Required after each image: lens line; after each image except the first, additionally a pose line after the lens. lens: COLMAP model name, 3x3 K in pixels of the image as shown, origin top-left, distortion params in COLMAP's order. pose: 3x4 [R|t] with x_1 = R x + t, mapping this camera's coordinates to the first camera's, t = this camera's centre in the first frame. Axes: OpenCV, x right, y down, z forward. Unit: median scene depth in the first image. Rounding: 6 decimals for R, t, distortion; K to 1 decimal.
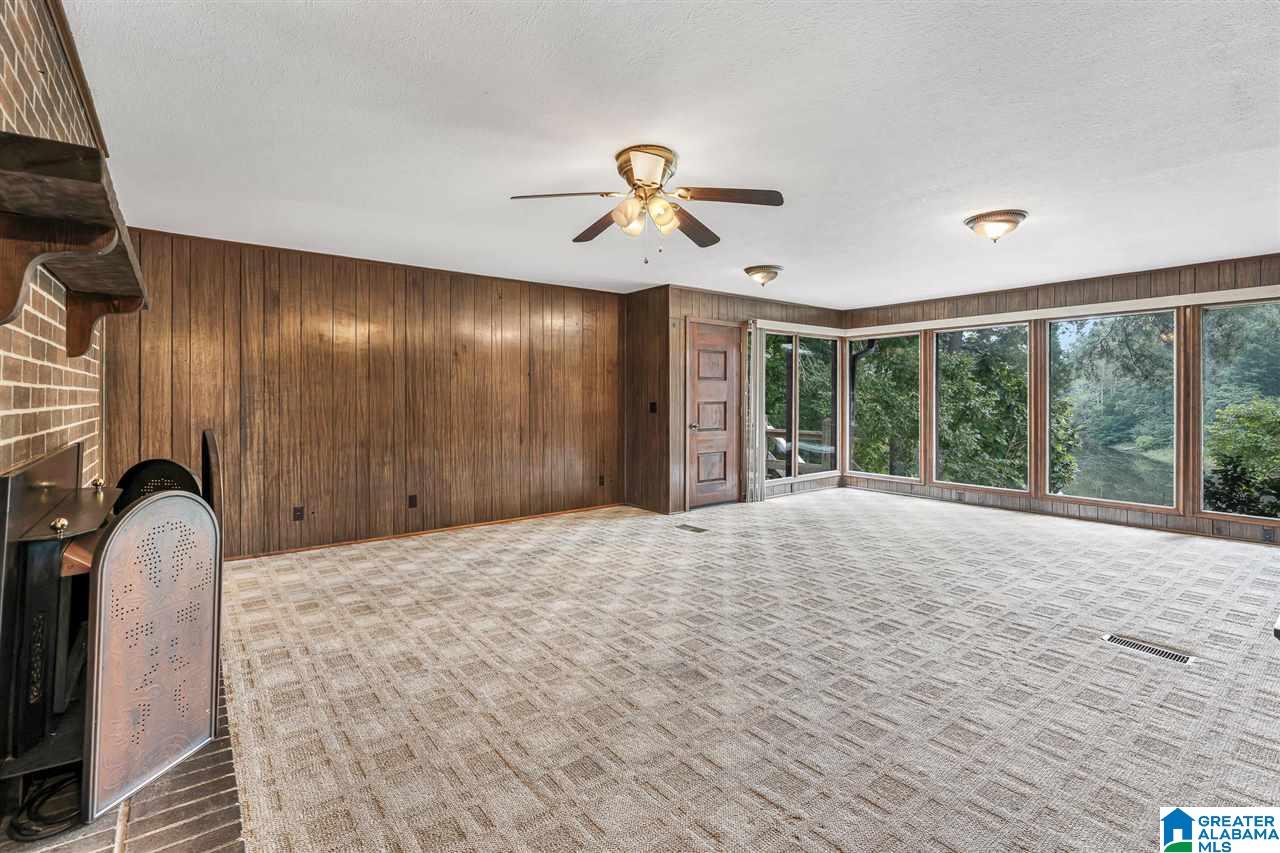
lens RADIAL K [[578.7, 0, 645.5], [0, 578.7, 399.8], [0, 0, 1]] dist [-0.004823, 0.000417]
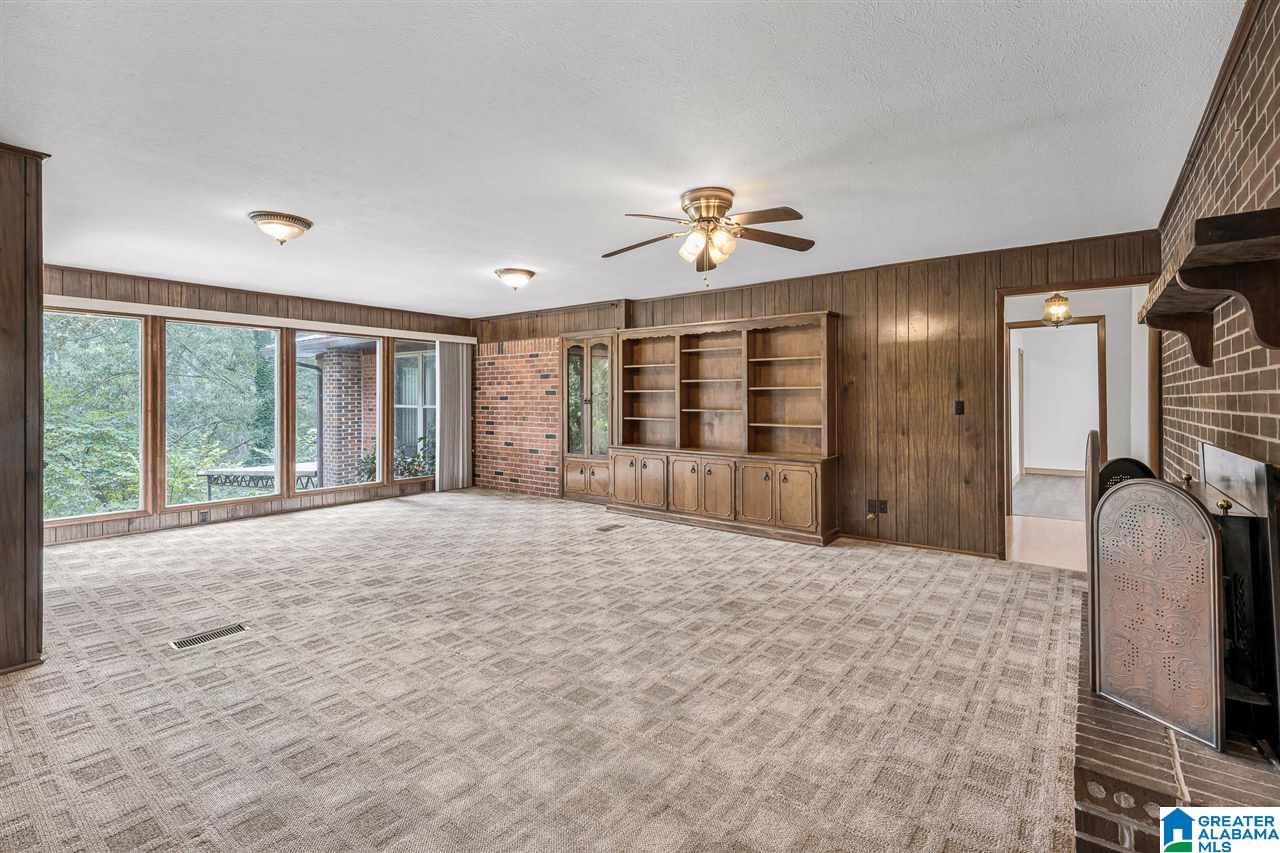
lens RADIAL K [[578.7, 0, 634.0], [0, 578.7, 395.3], [0, 0, 1]] dist [-0.004823, 0.000417]
pose [[-0.231974, 0.010291, 0.972668, -0.892757], [0.006530, 0.999938, -0.009022, -0.005243], [-0.972700, 0.004259, -0.232027, 1.153137]]
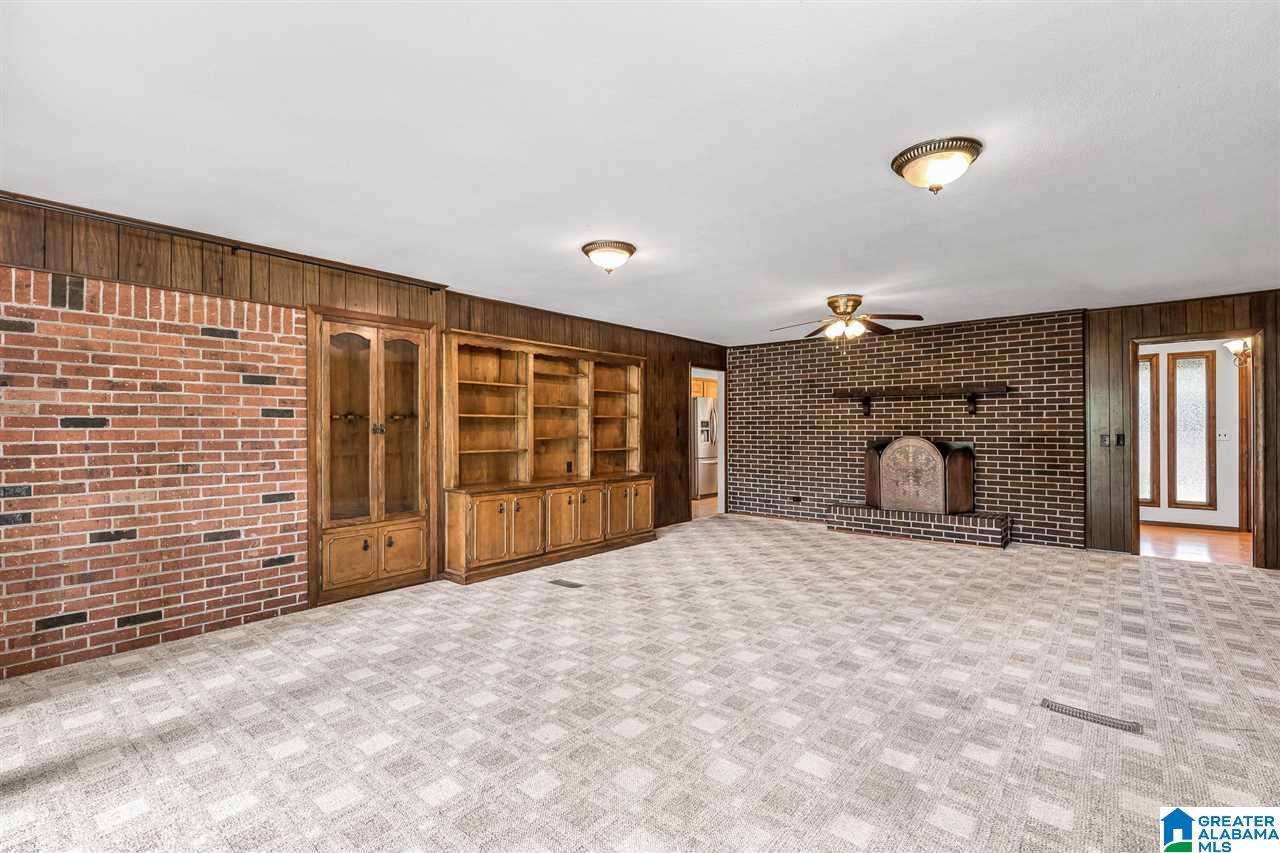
lens RADIAL K [[578.7, 0, 637.2], [0, 578.7, 426.2], [0, 0, 1]] dist [-0.004823, 0.000417]
pose [[-0.981117, 0.002478, -0.193400, 0.822237], [0.001609, 0.999988, 0.004650, -0.015083], [0.193409, 0.004251, -0.981109, 2.185124]]
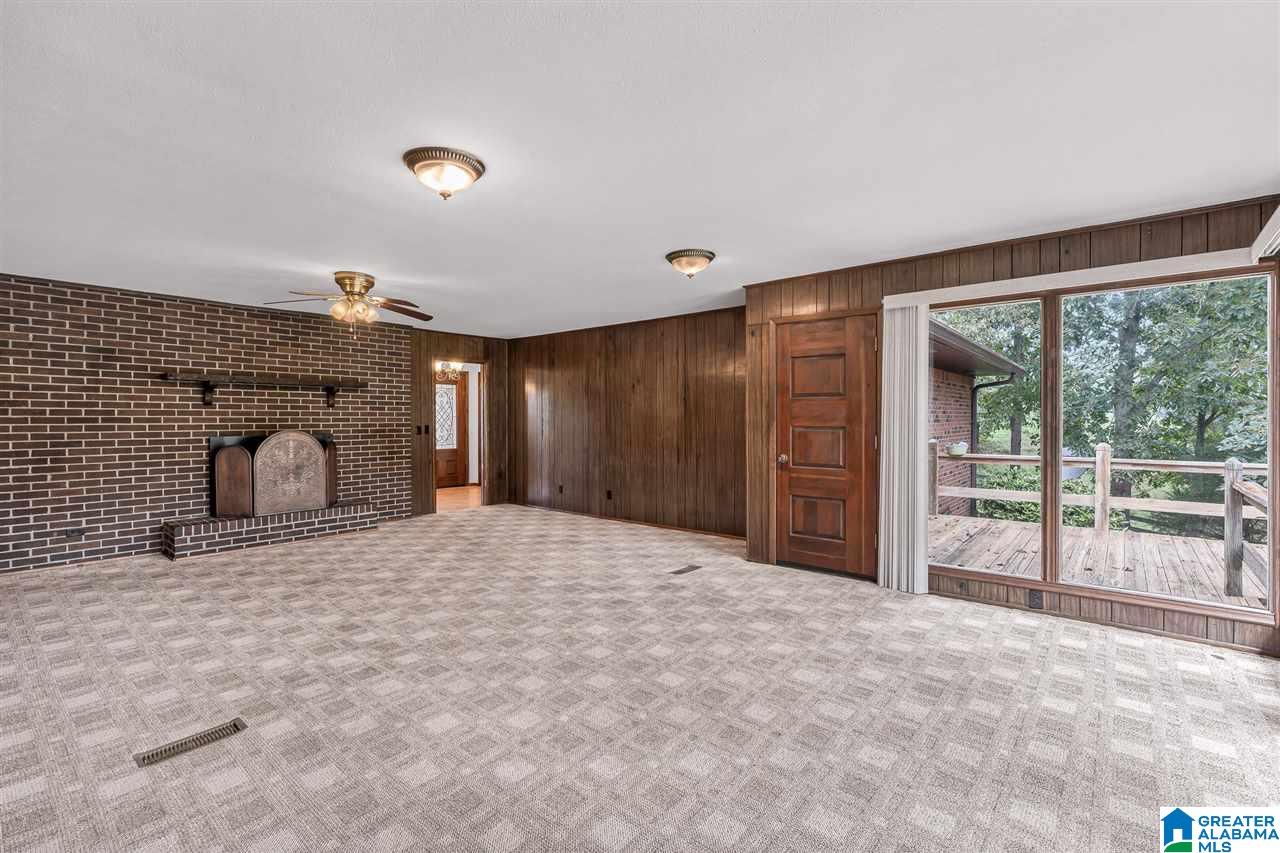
lens RADIAL K [[578.7, 0, 643.9], [0, 578.7, 421.4], [0, 0, 1]] dist [-0.004823, 0.000417]
pose [[0.211068, 0.005638, -0.977455, 1.465559], [-0.005995, 0.999972, 0.004473, -0.010686], [0.977453, 0.004916, 0.211096, 1.191864]]
